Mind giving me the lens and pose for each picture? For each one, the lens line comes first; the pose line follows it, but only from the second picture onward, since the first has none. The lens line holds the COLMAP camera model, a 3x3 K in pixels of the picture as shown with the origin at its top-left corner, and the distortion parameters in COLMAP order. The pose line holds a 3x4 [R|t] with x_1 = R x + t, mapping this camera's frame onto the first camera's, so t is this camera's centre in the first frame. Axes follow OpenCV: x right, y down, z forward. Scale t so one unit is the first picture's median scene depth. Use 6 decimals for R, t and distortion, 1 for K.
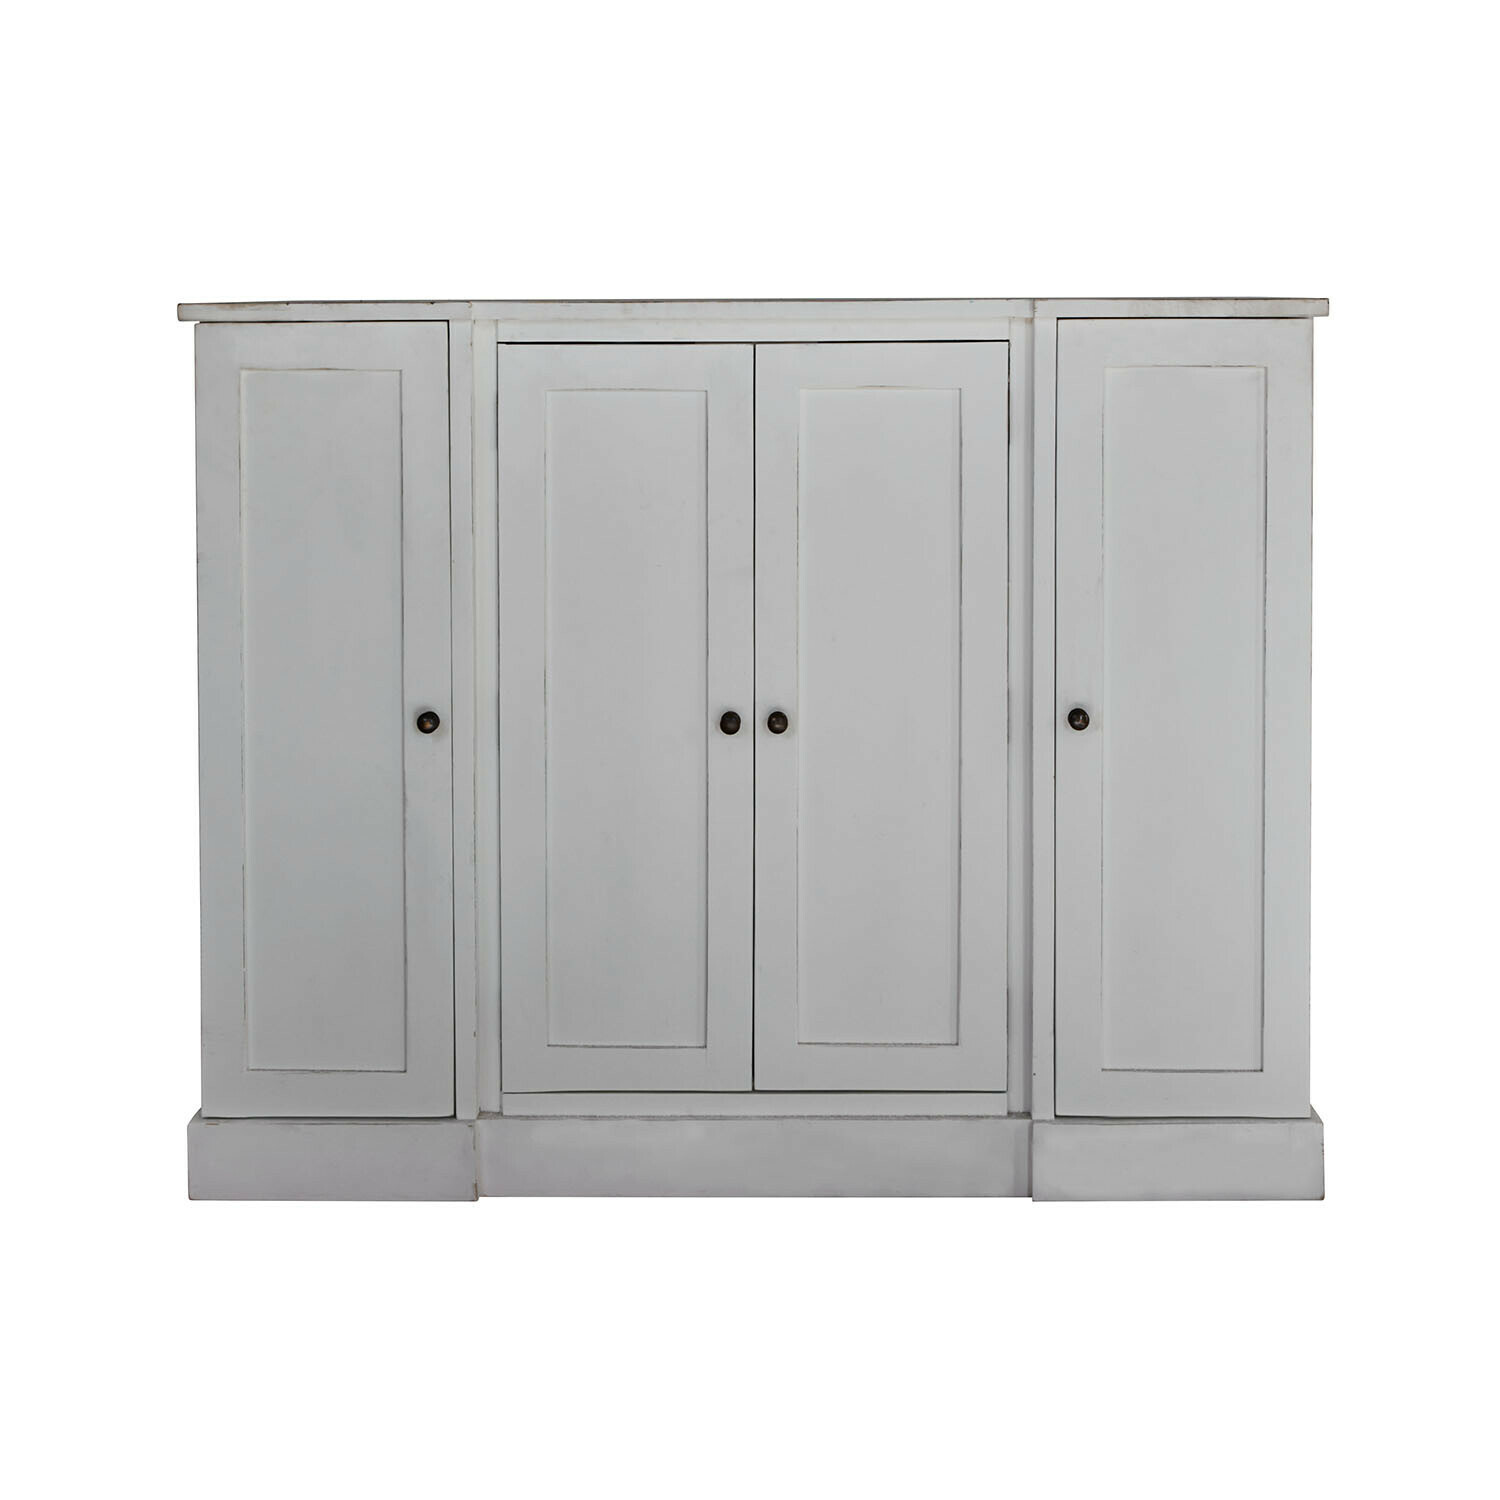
lens RADIAL K [[2353.5, 0, 750.0], [0, 2353.5, 750.0], [0, 0, 1]] dist [0.000159, 0.092938]
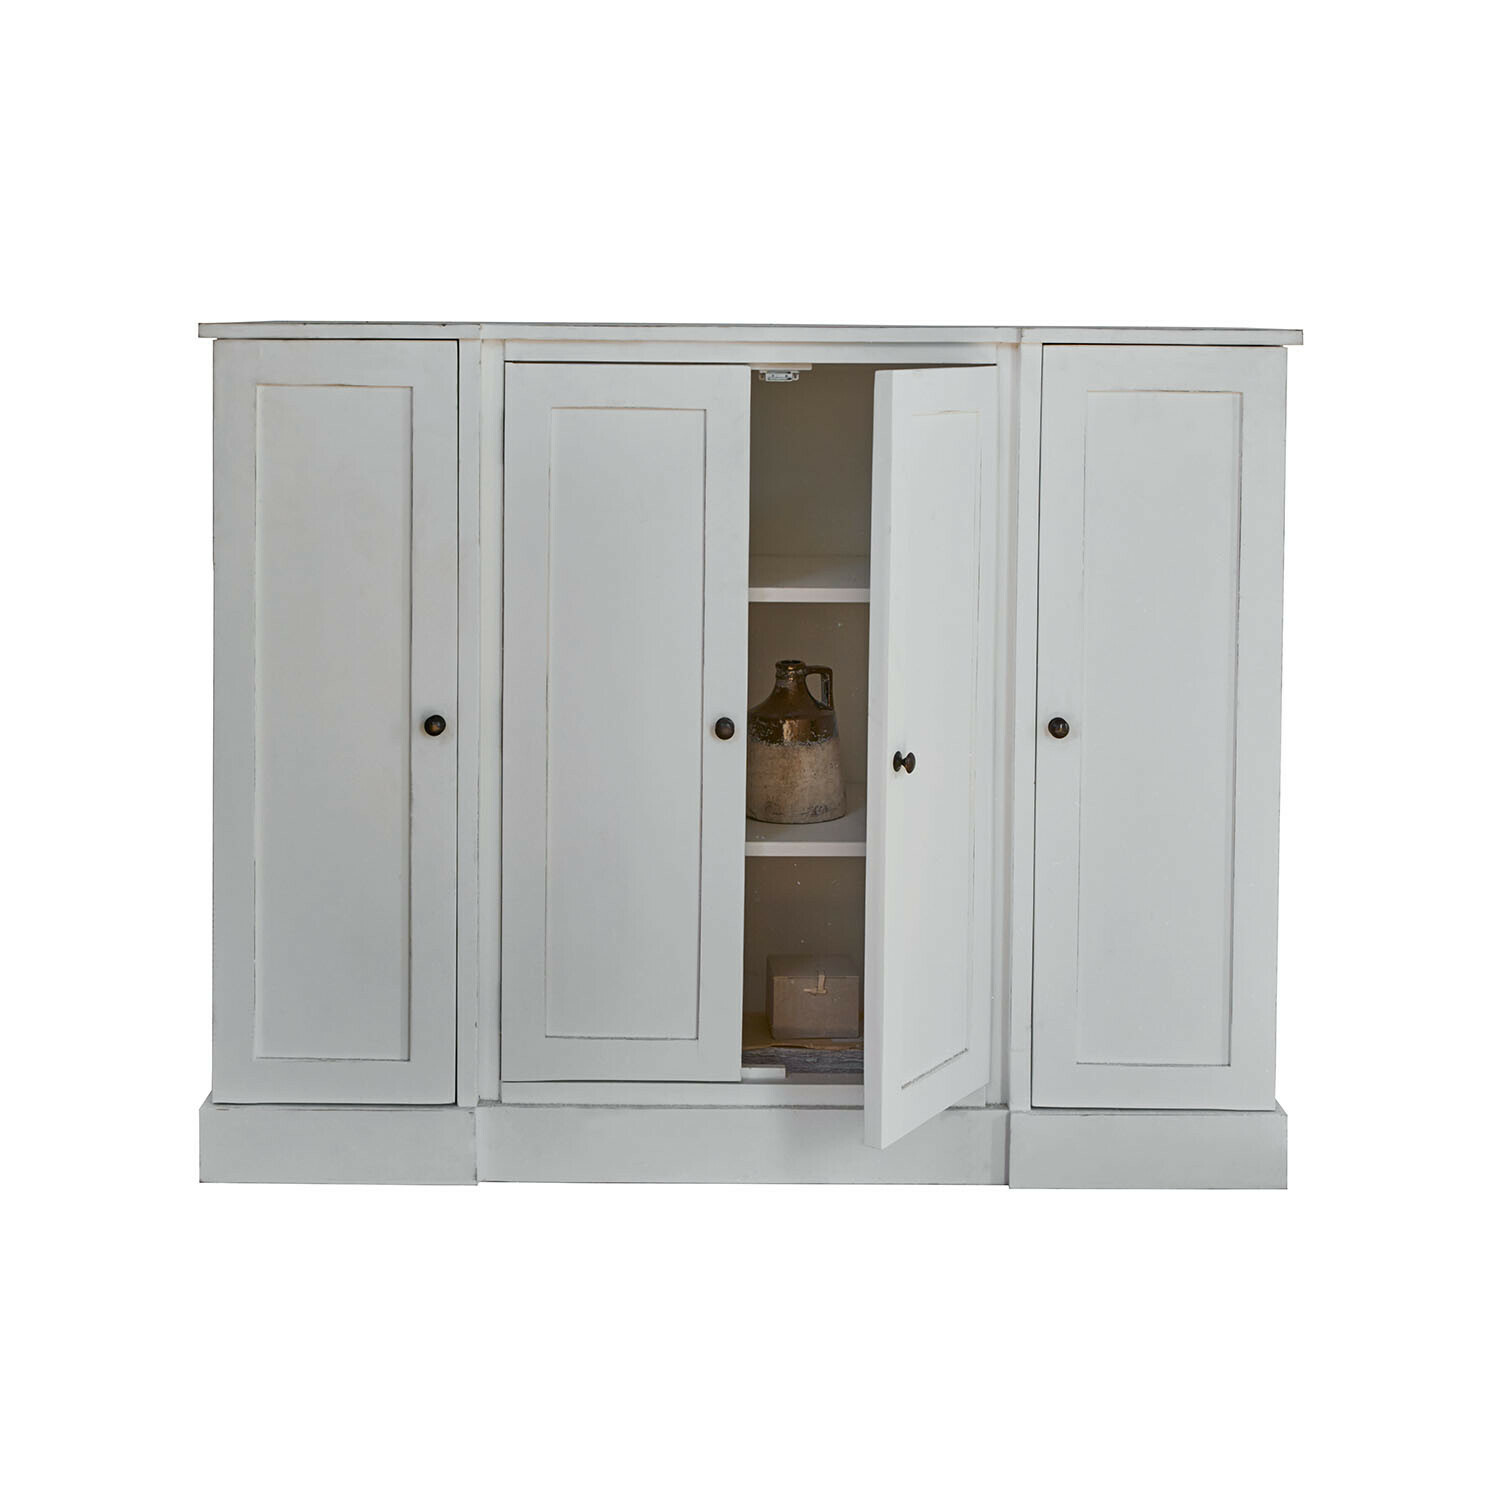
lens RADIAL K [[2353.5, 0, 750.0], [0, 2353.5, 750.0], [0, 0, 1]] dist [0.000159, 0.092938]
pose [[0.999879, 0.009602, 0.012275, -0.009908], [-0.009740, 0.999890, 0.011223, -0.014029], [-0.012166, -0.011341, 0.999862, -0.041629]]
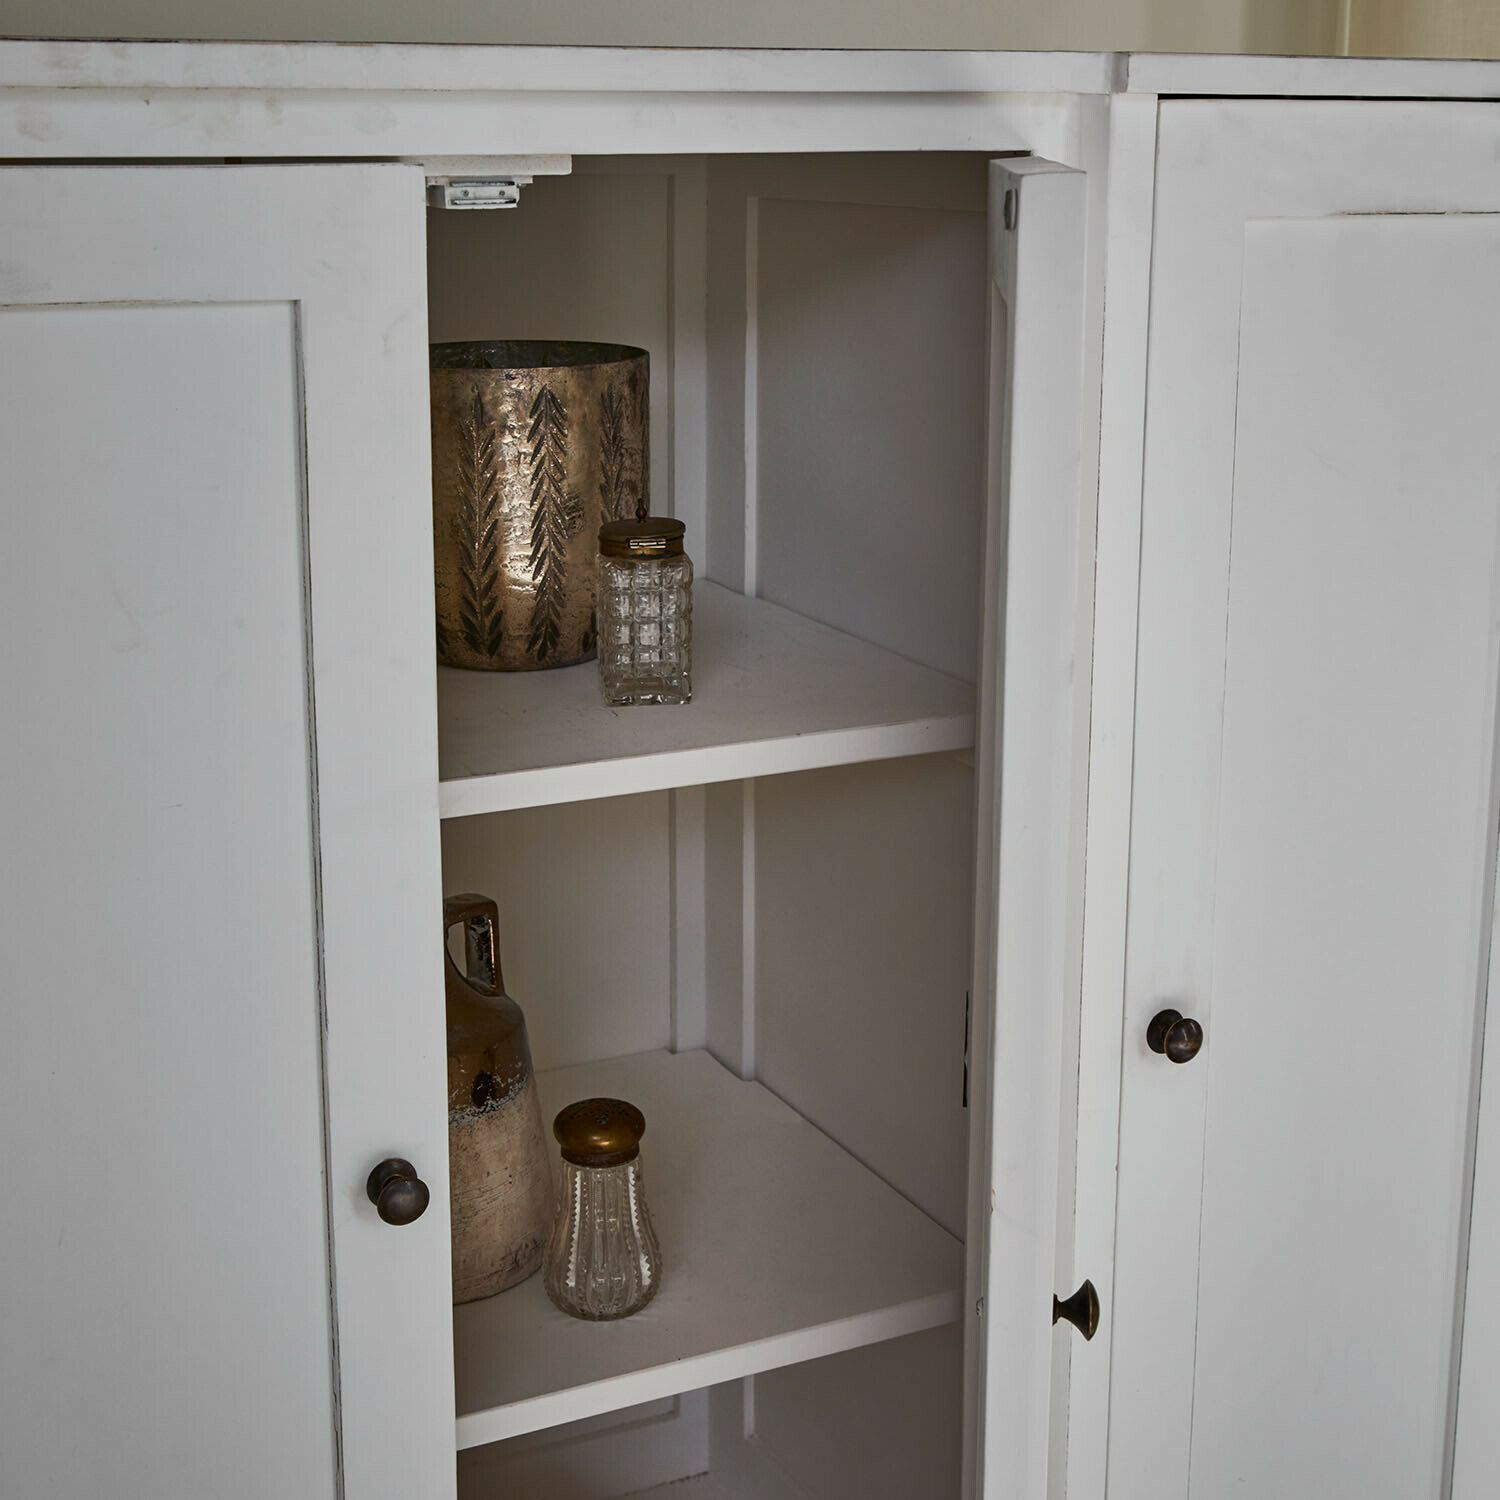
lens RADIAL K [[2353.5, 0, 750.0], [0, 2353.5, 750.0], [0, 0, 1]] dist [0.000159, 0.092938]
pose [[0.885955, -0.117844, 0.448549, -0.118622], [0.069911, 0.990062, 0.122027, -0.123847], [-0.458472, -0.076751, 0.885389, 0.652189]]
